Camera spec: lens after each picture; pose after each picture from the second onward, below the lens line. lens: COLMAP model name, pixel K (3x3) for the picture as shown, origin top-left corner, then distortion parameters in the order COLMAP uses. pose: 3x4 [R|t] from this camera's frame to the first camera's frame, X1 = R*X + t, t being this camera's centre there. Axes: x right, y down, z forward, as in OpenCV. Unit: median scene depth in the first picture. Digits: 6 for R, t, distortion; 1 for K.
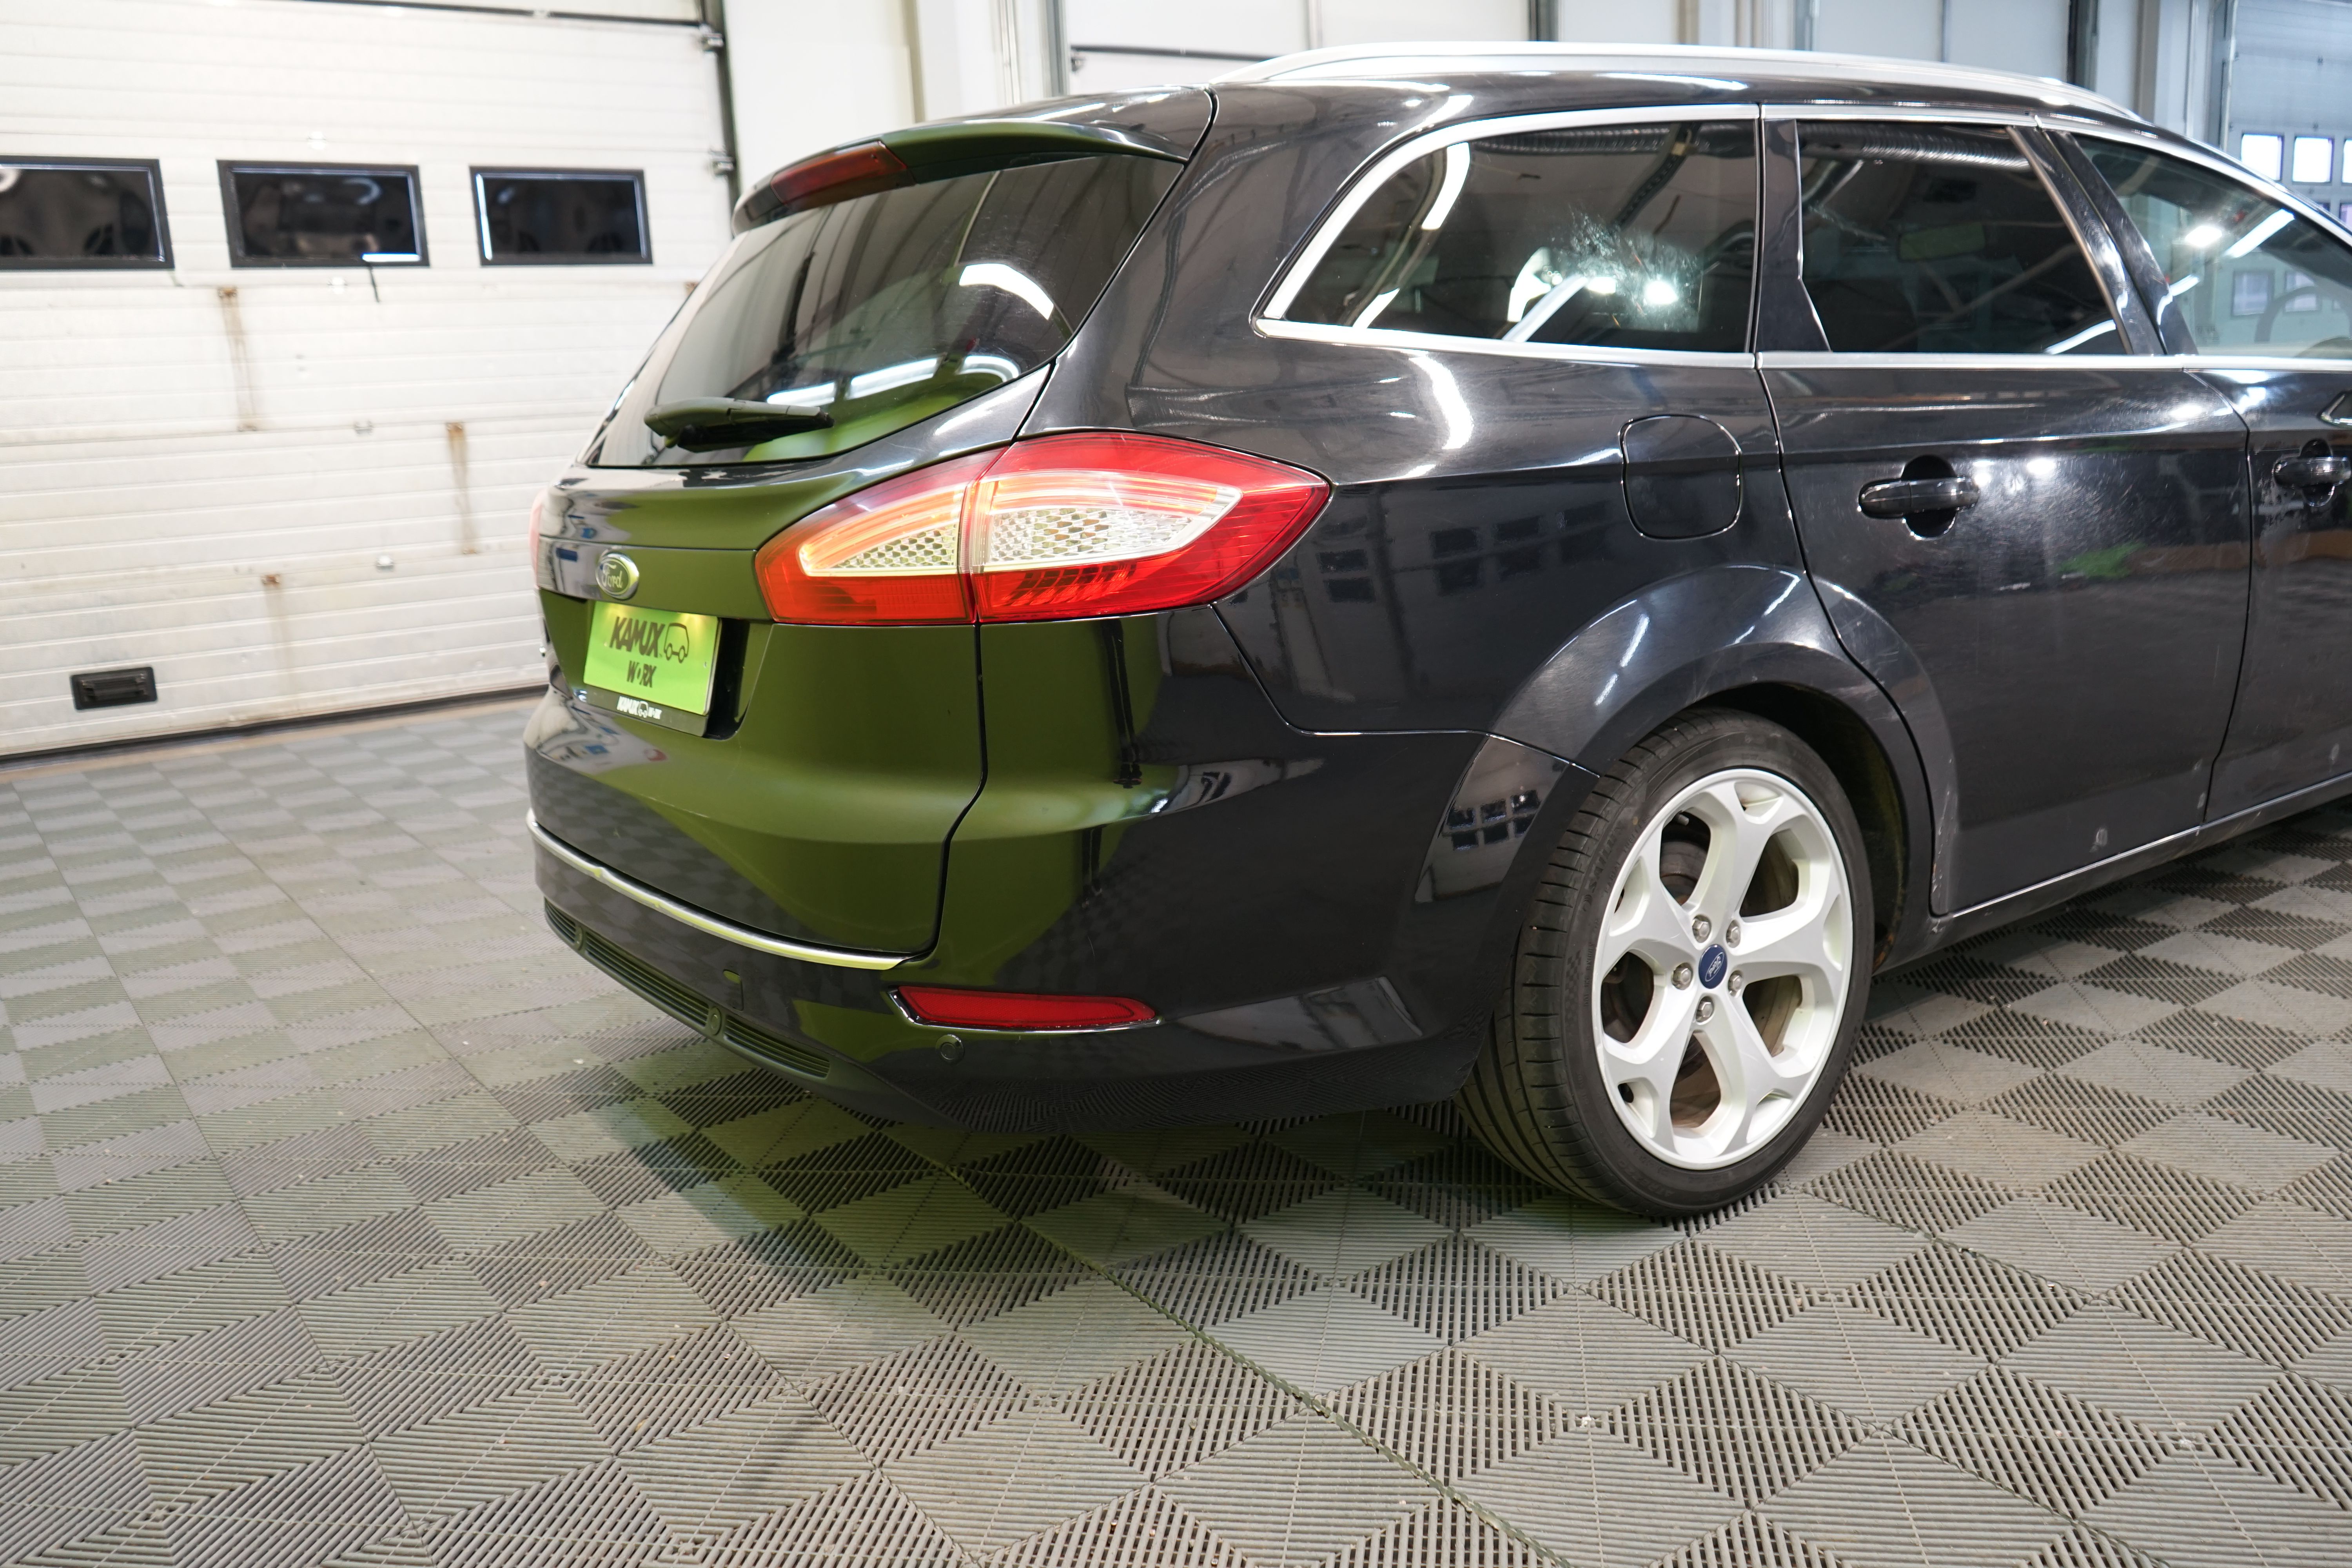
lens RADIAL K [[1875.5, 0, 1172.2], [0, 1875.5, 770.0], [0, 0, 1]] dist [0.007588, -0.001413]
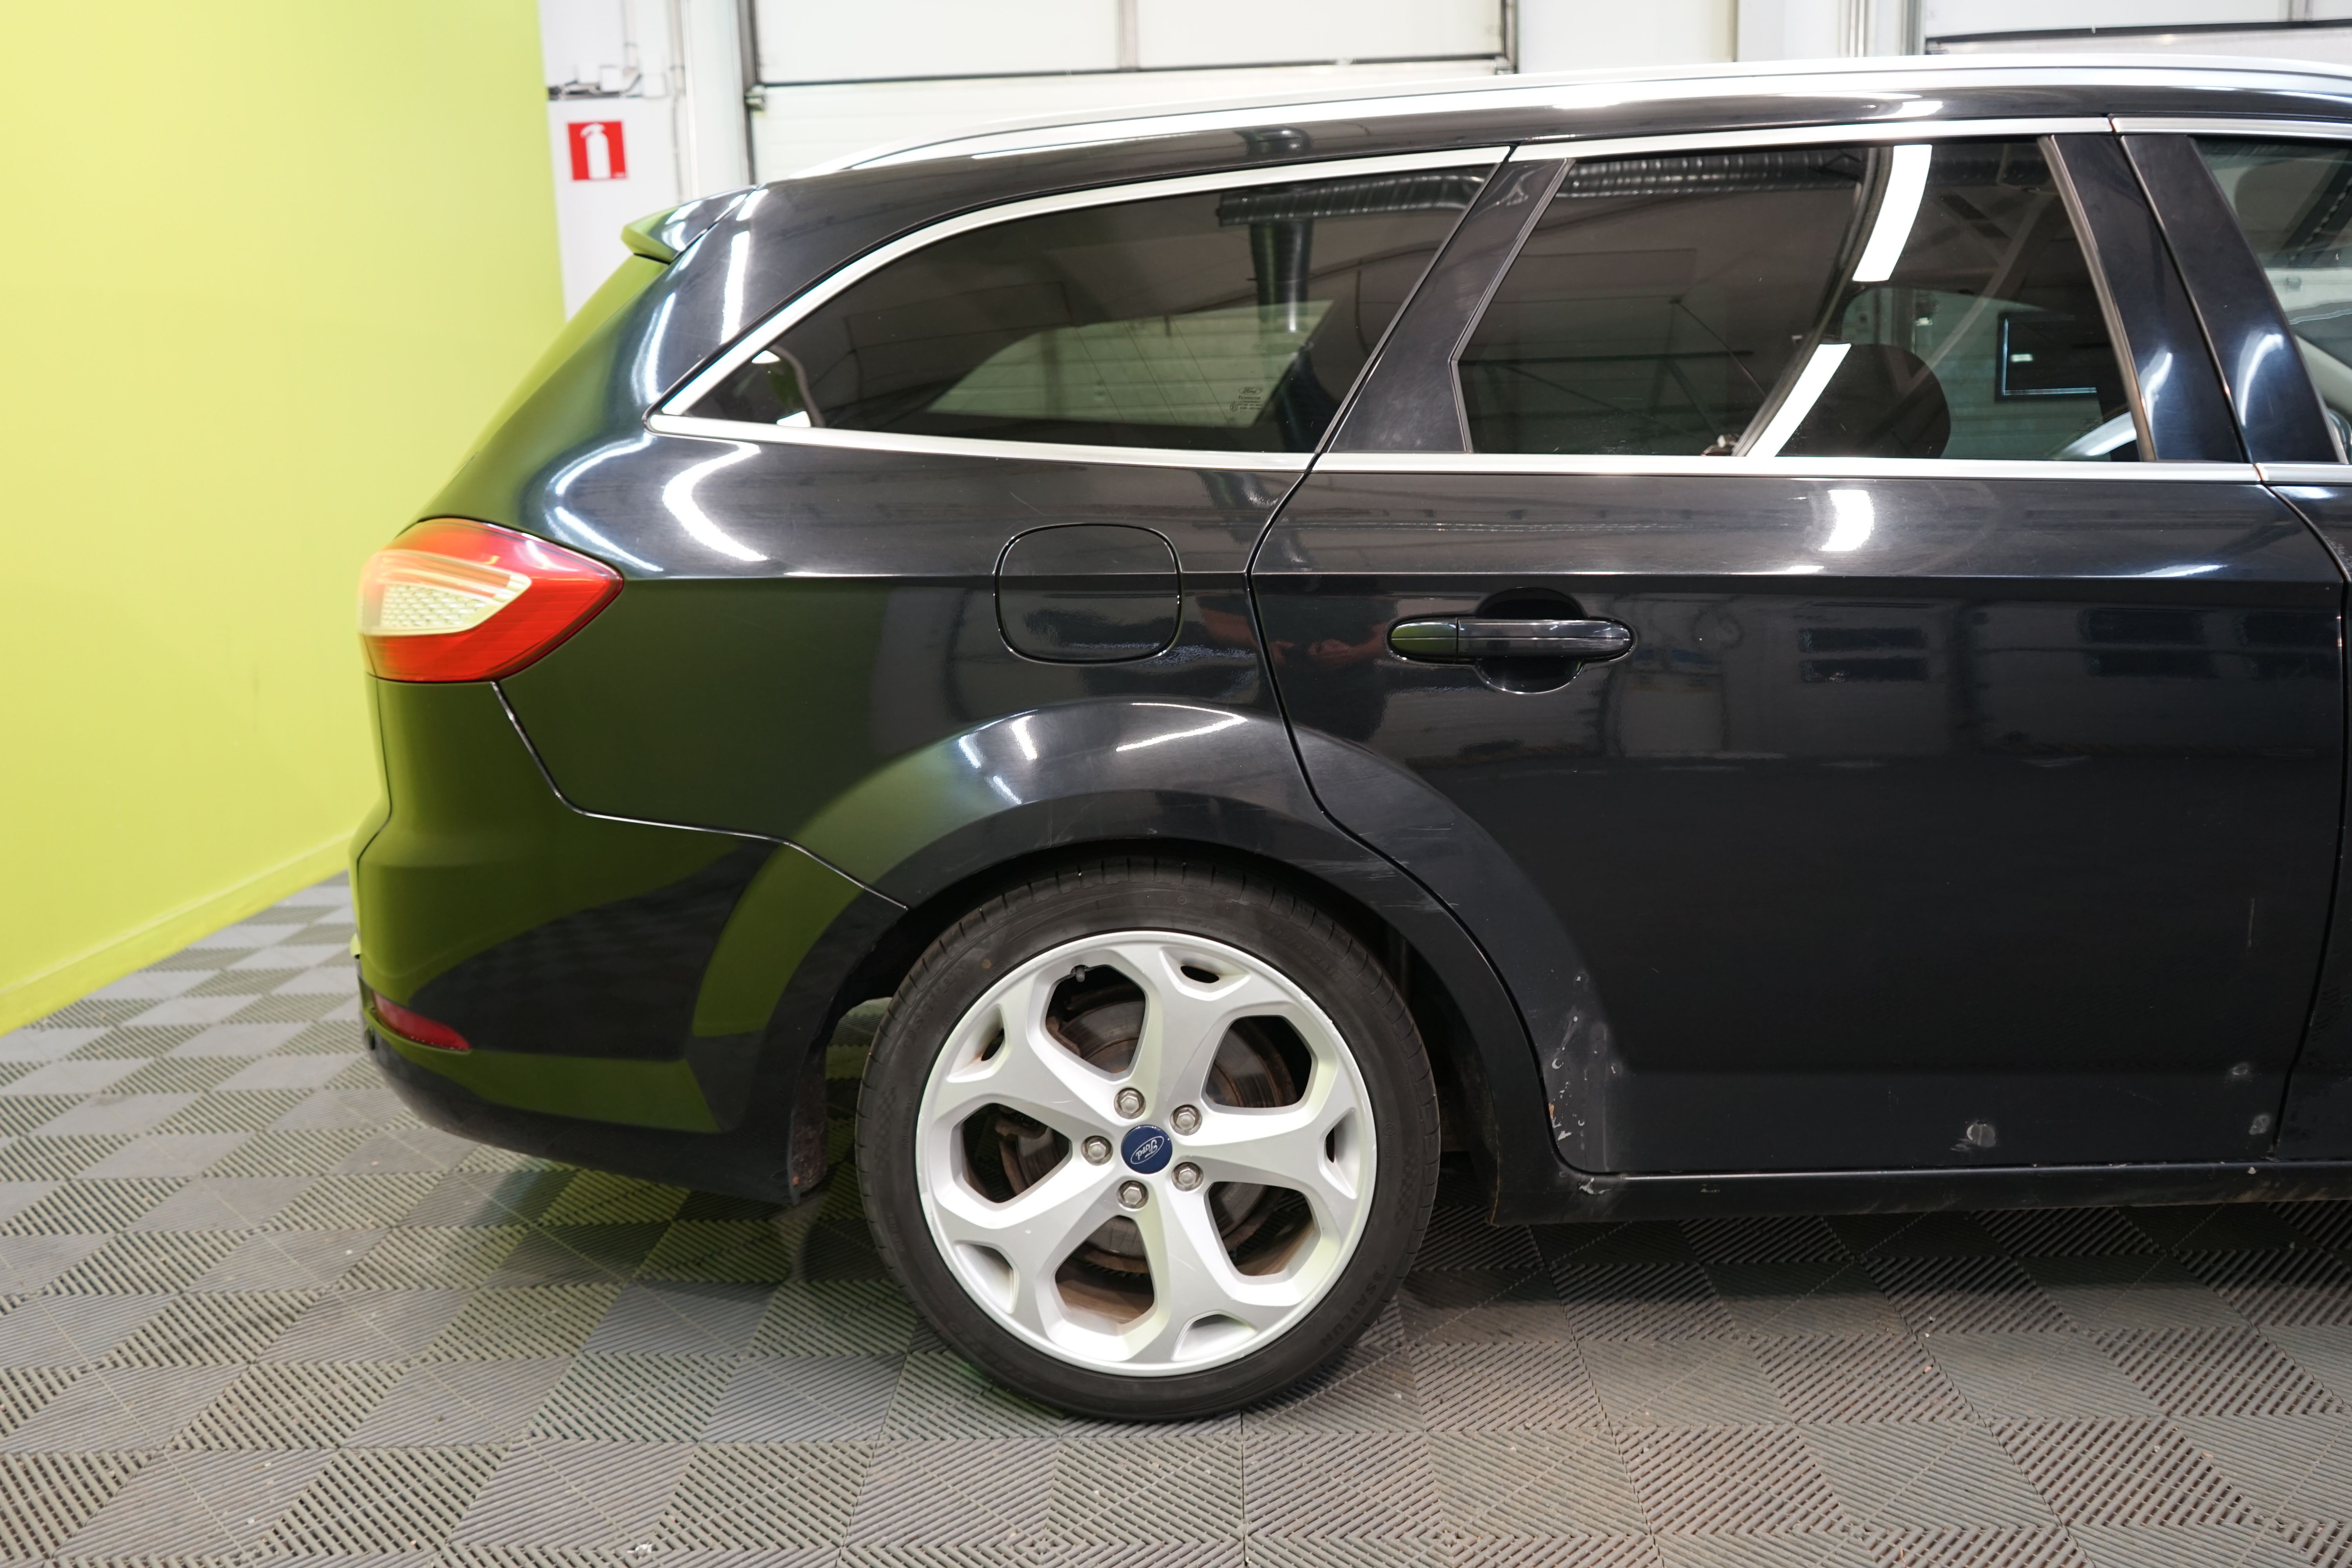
lens RADIAL K [[1875.5, 0, 1174.4], [0, 1875.5, 795.6], [0, 0, 1]] dist [0.007588, -0.001413]
pose [[0.786639, 0.135352, -0.602395, 0.804312], [-0.130043, 0.990109, 0.052652, -0.107605], [0.603563, 0.036919, 0.796460, 0.298756]]
